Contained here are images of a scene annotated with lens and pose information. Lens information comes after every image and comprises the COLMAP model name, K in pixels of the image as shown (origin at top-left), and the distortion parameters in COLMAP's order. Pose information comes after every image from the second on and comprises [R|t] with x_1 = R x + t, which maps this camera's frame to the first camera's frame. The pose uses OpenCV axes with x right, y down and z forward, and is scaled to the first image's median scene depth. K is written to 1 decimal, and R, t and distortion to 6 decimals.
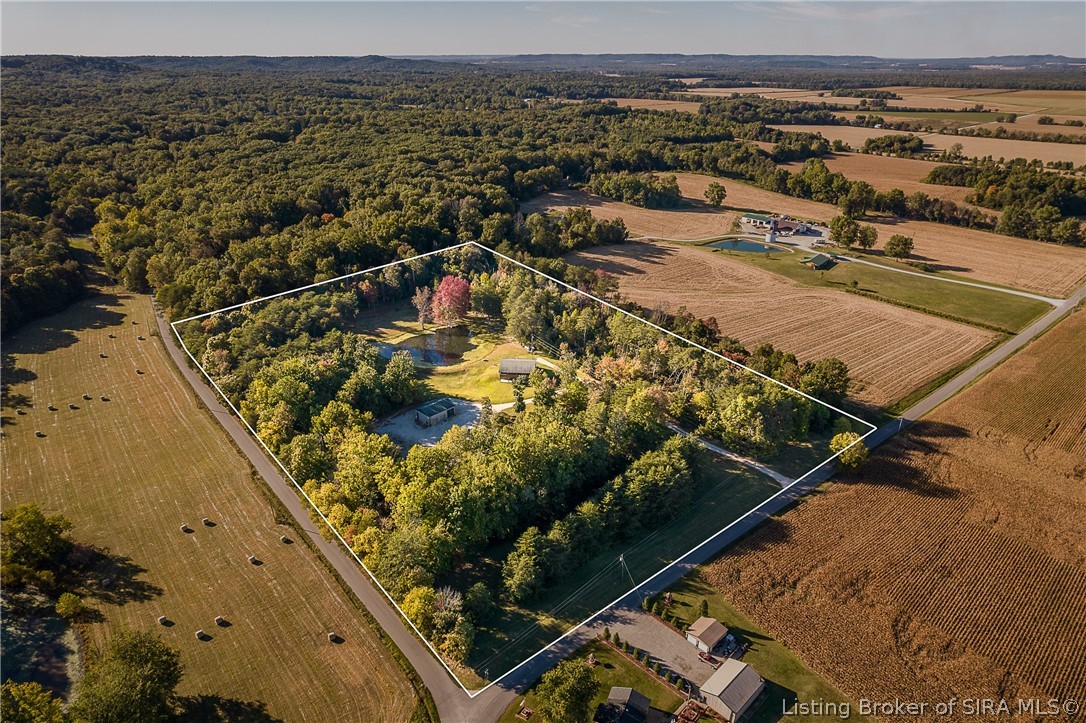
lens RADIAL K [[696.9, 0, 539.7], [0, 696.9, 362.7], [0, 0, 1]] dist [-0.056033, 0.044447]
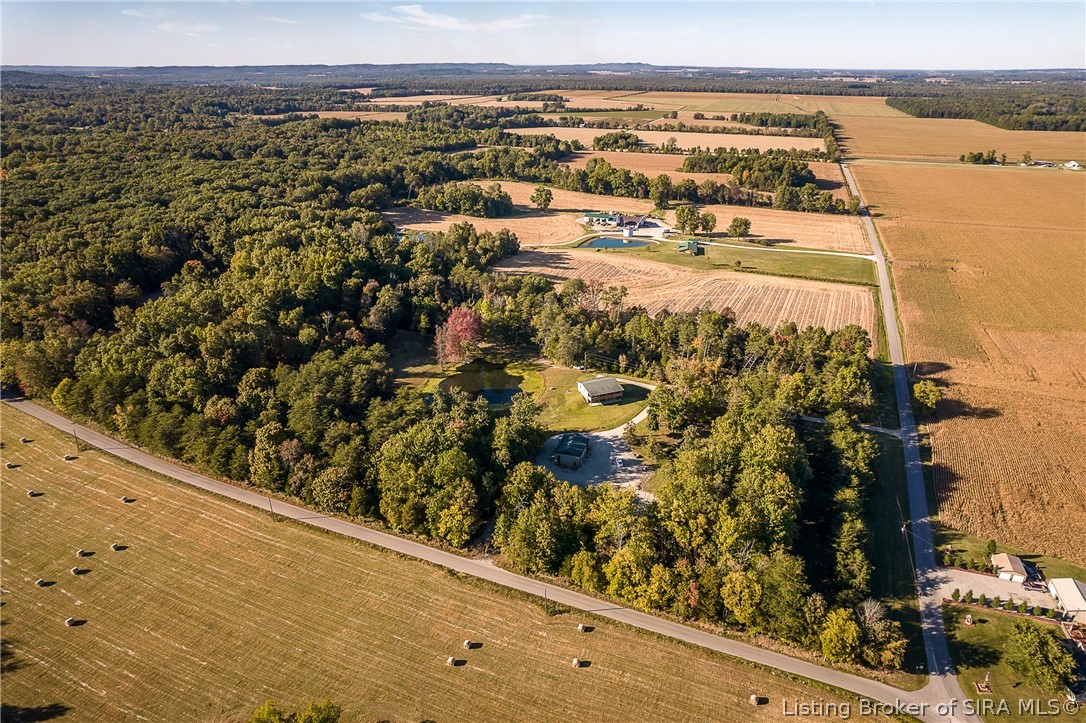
lens RADIAL K [[696.9, 0, 544.3], [0, 696.9, 362.7], [0, 0, 1]] dist [-0.056033, 0.044447]
pose [[0.886618, -0.184506, 0.424106, -0.226494], [0.189500, 0.981398, 0.030793, -0.032701], [-0.421899, 0.053067, 0.905089, 0.071296]]
